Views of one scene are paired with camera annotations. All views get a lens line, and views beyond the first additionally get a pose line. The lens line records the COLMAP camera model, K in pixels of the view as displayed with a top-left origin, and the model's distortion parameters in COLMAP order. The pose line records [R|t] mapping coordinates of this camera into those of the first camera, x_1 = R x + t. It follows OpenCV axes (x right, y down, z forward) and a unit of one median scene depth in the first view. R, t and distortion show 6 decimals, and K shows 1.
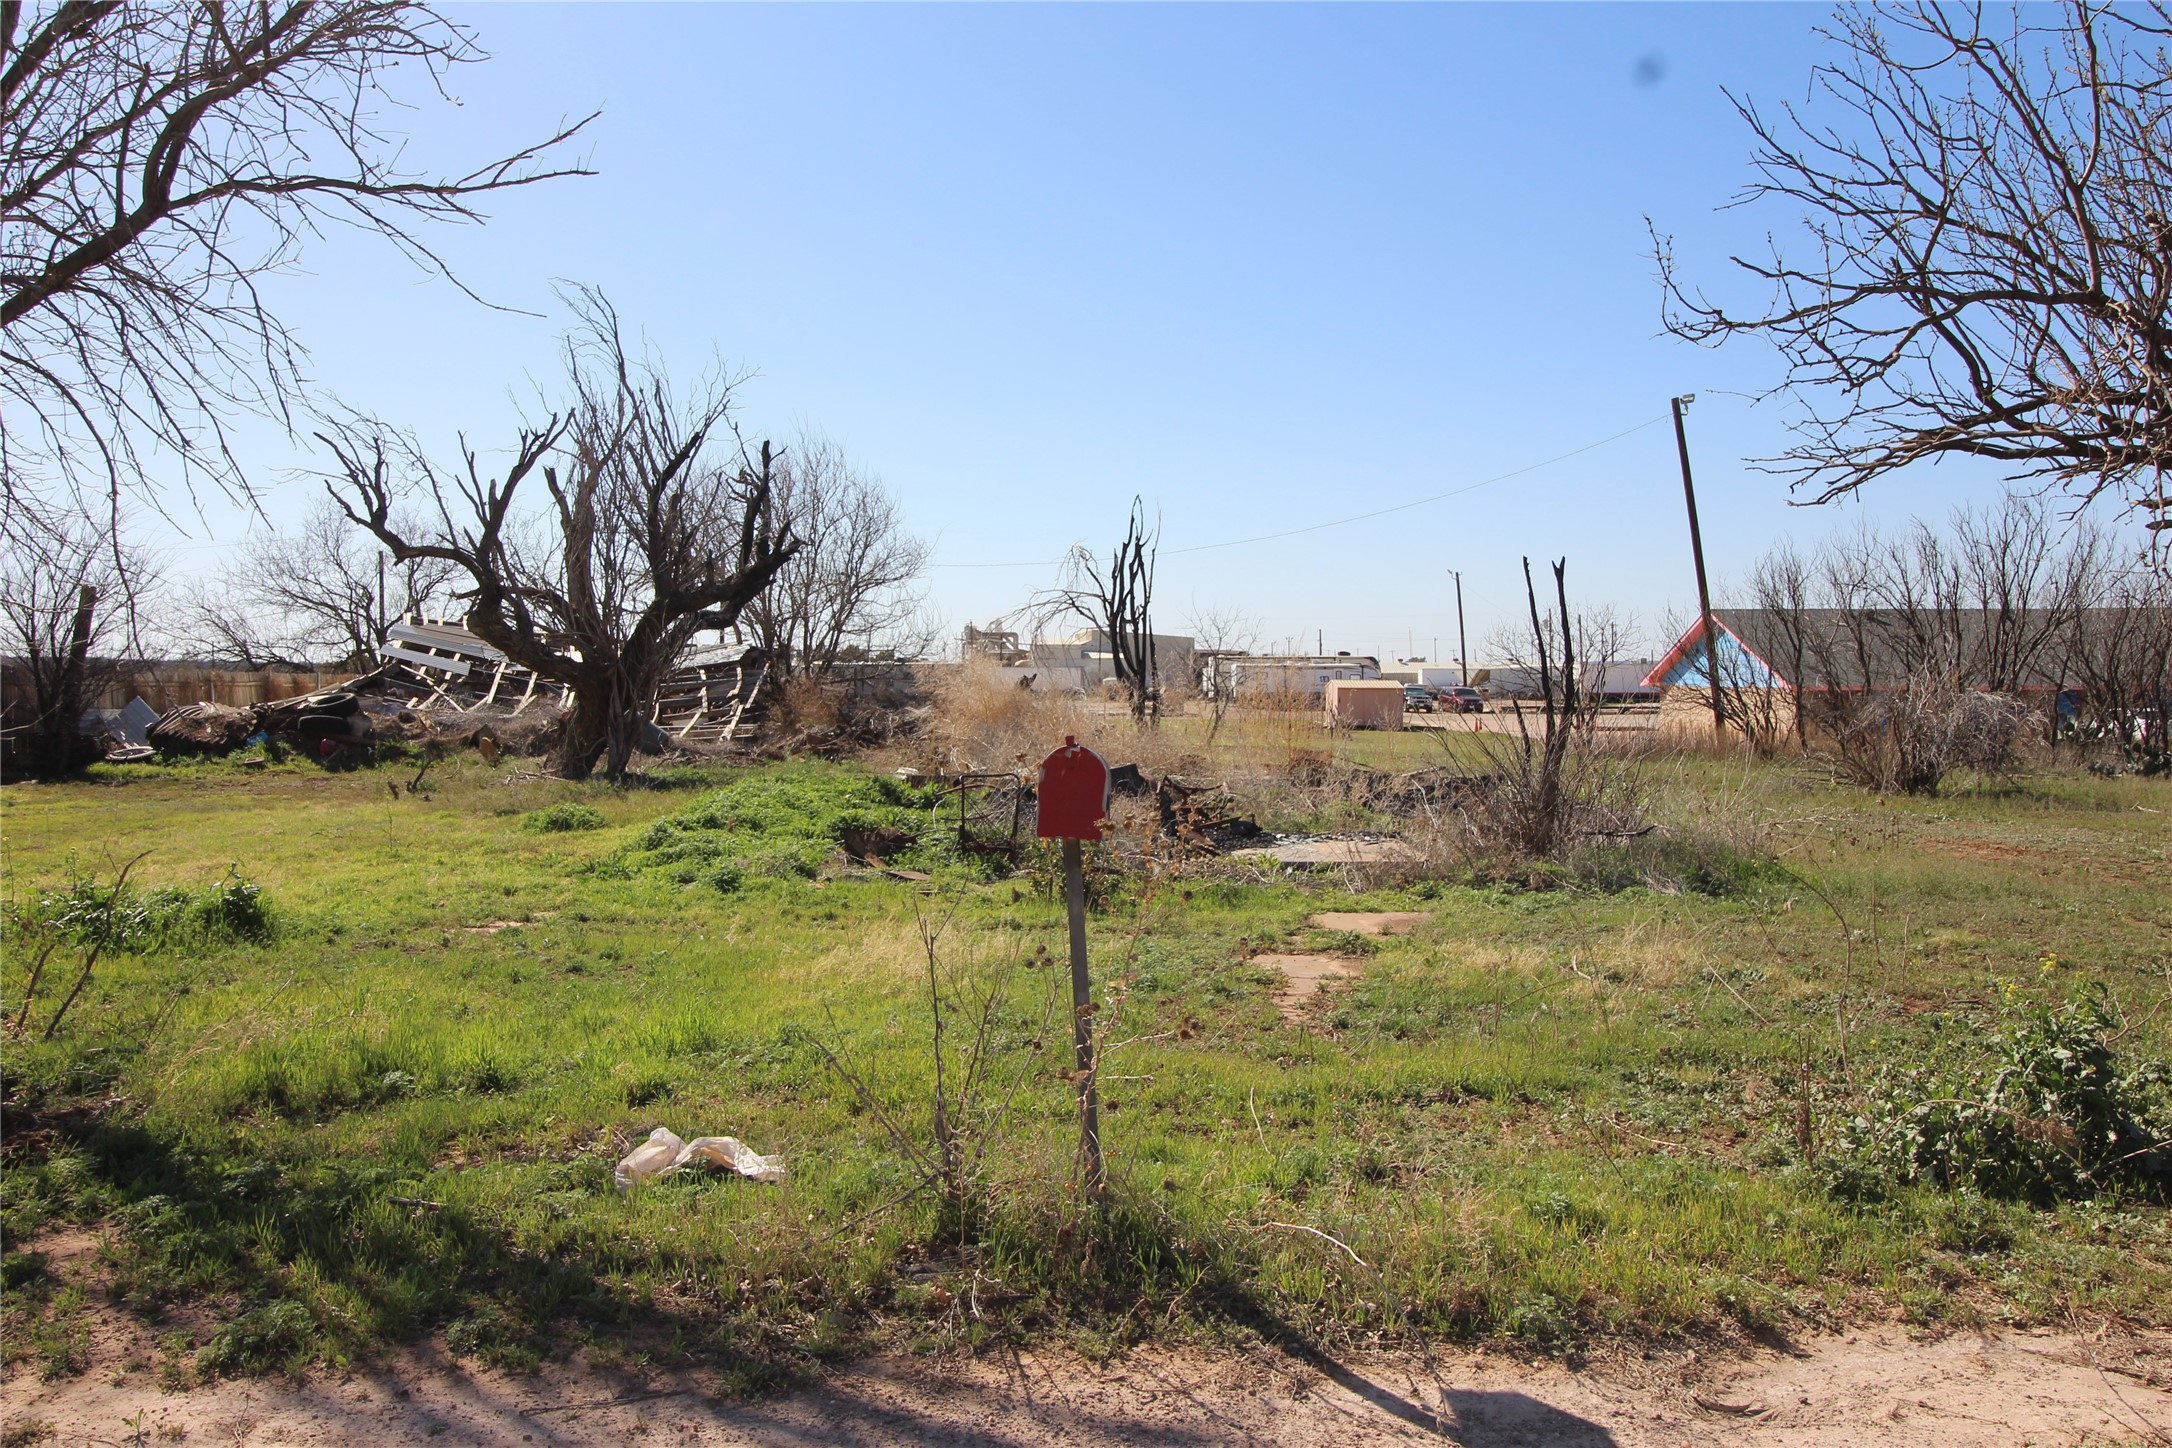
lens RADIAL K [[1744.5, 0, 1094.3], [0, 1744.5, 719.6], [0, 0, 1]] dist [0.022200, -0.002384]
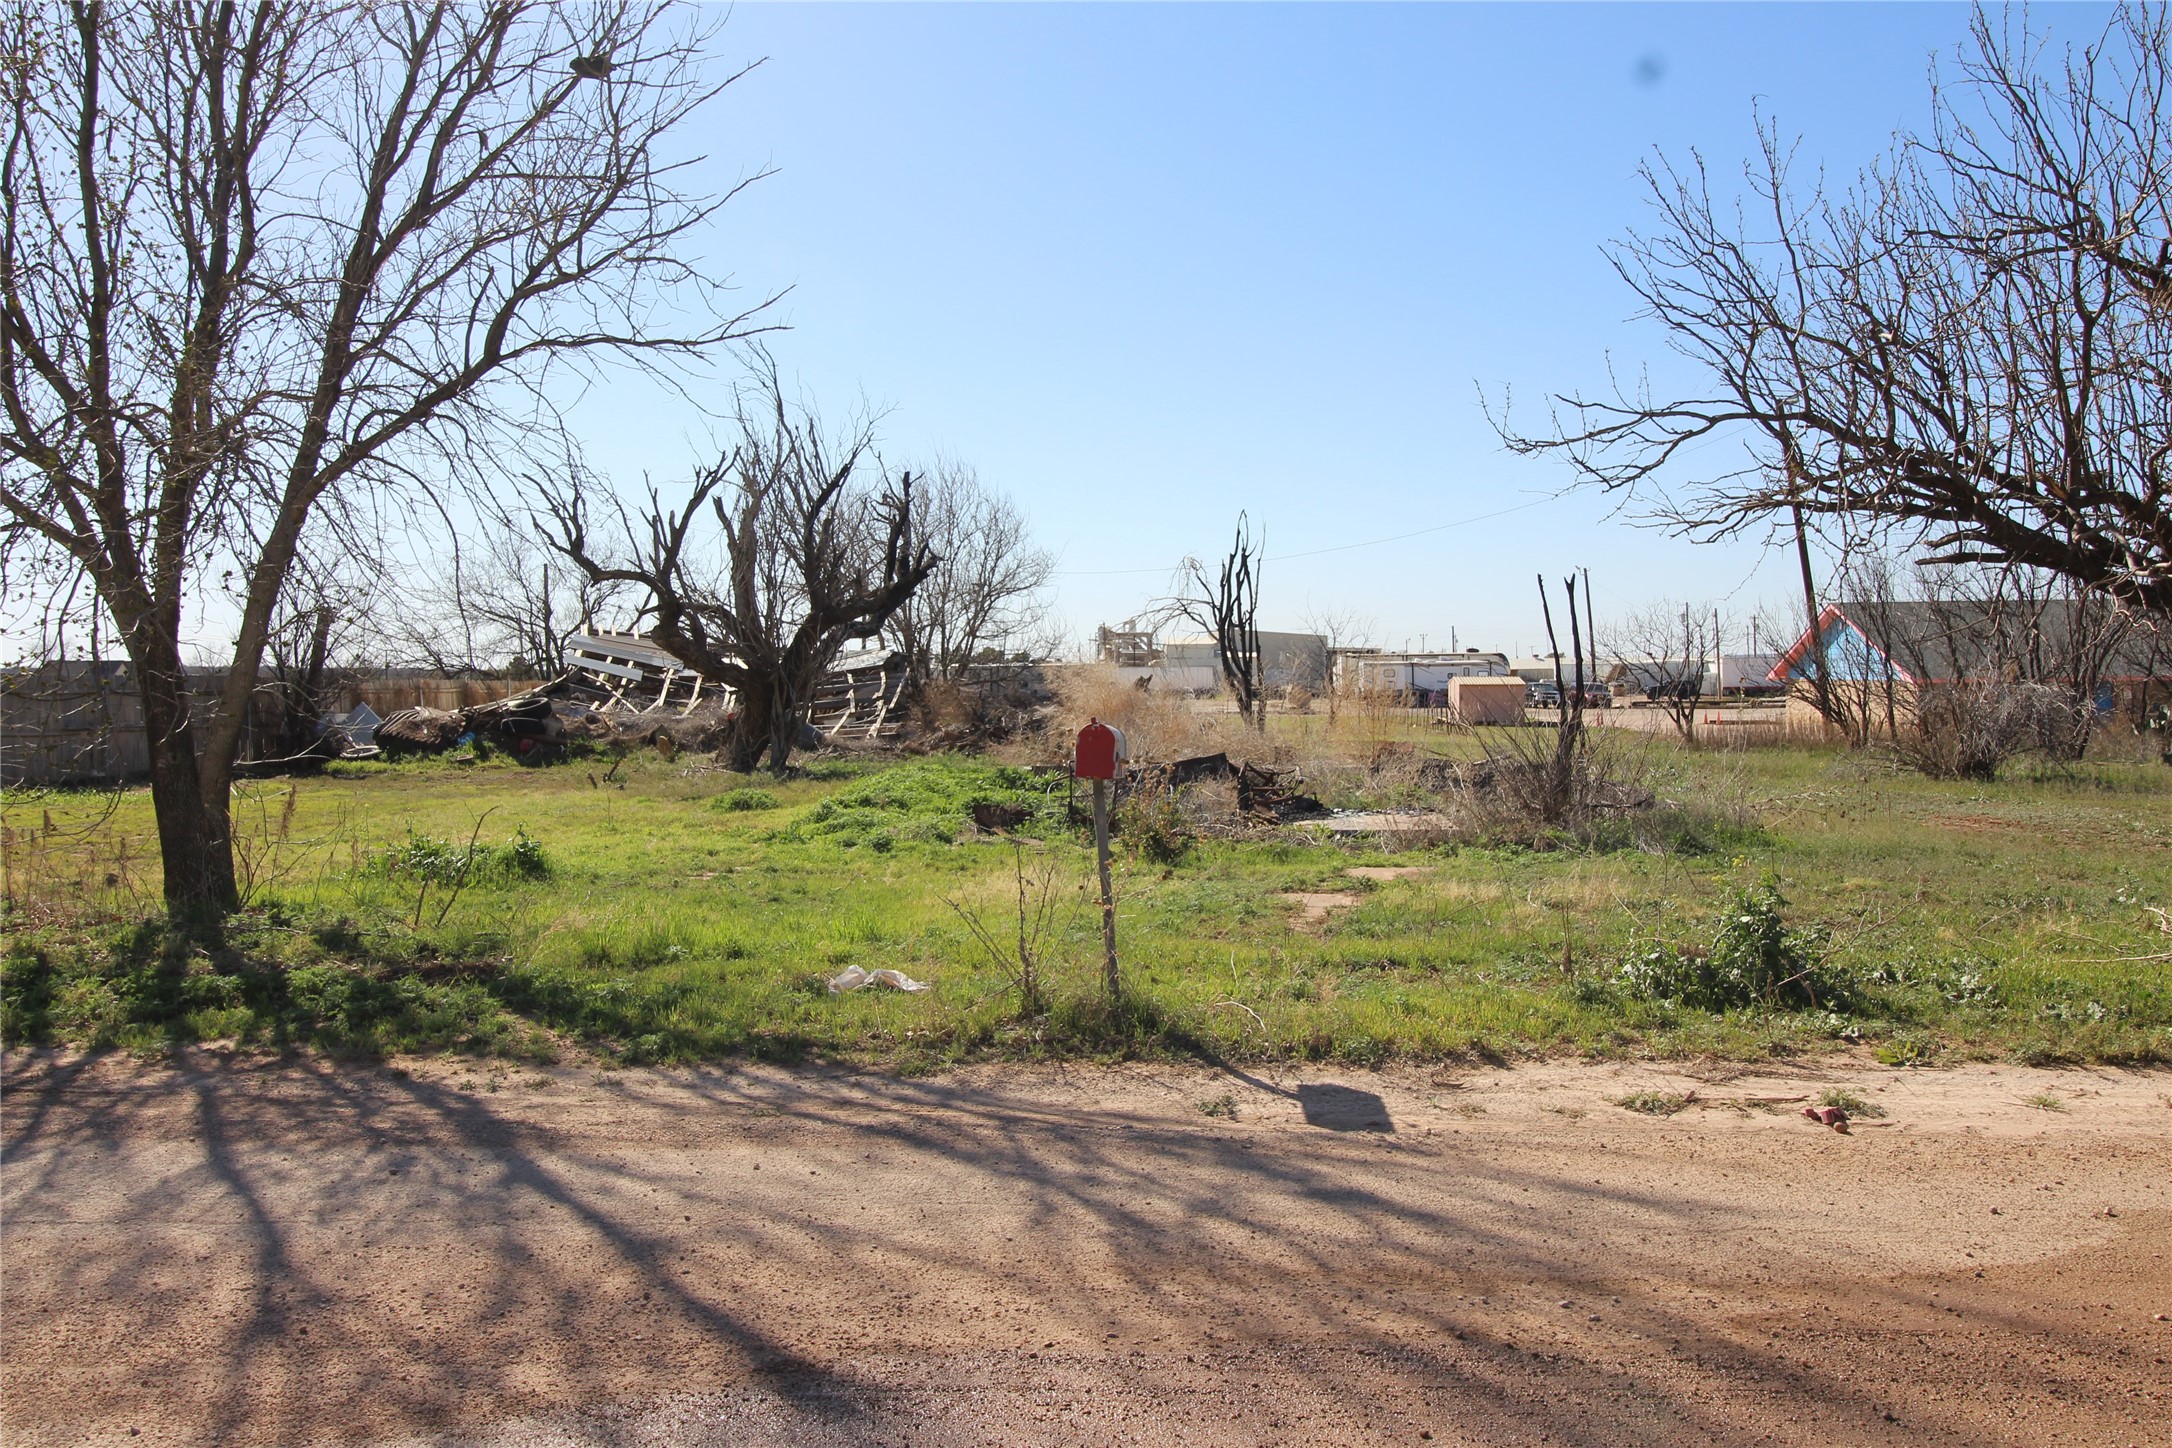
lens RADIAL K [[1744.5, 0, 1091.2], [0, 1744.5, 734.6], [0, 0, 1]] dist [0.022200, -0.002384]
pose [[0.996786, -0.007036, -0.079804, 0.020614], [0.007750, 0.999933, 0.008643, 0.001986], [0.079738, -0.009234, 0.996773, -0.120691]]
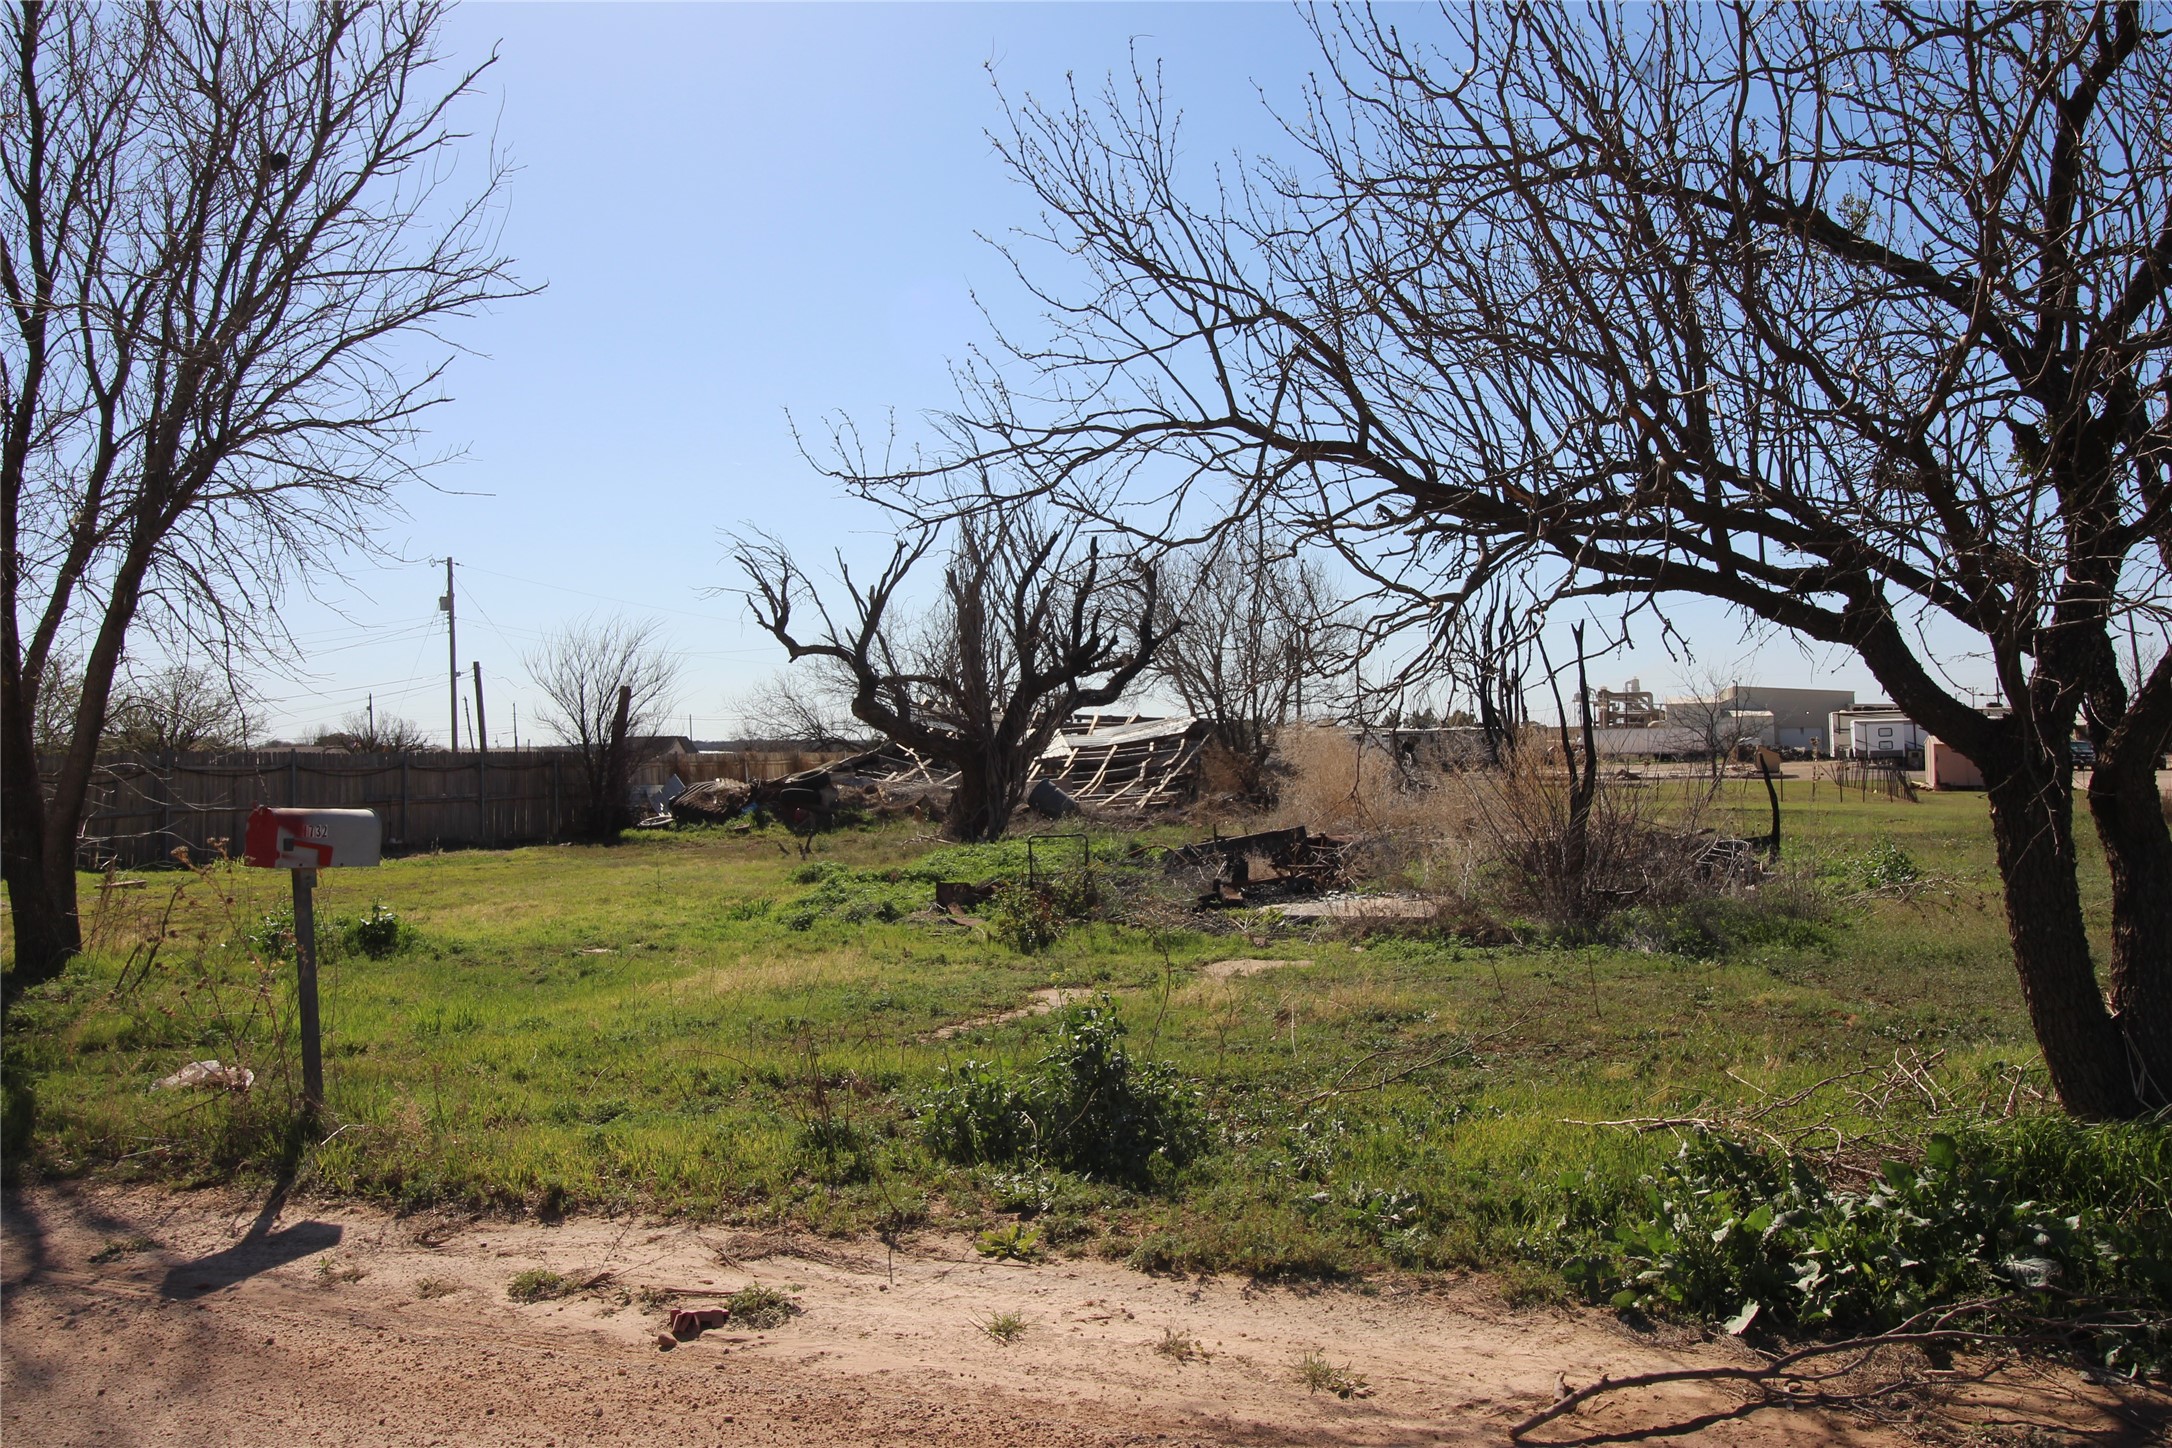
lens RADIAL K [[1744.5, 0, 1070.4], [0, 1744.5, 717.2], [0, 0, 1]] dist [0.022200, -0.002384]
pose [[0.928201, -0.026854, -0.371108, 0.209344], [0.012175, 0.999050, -0.041840, 0.001555], [0.371879, 0.034317, 0.927647, -0.031460]]
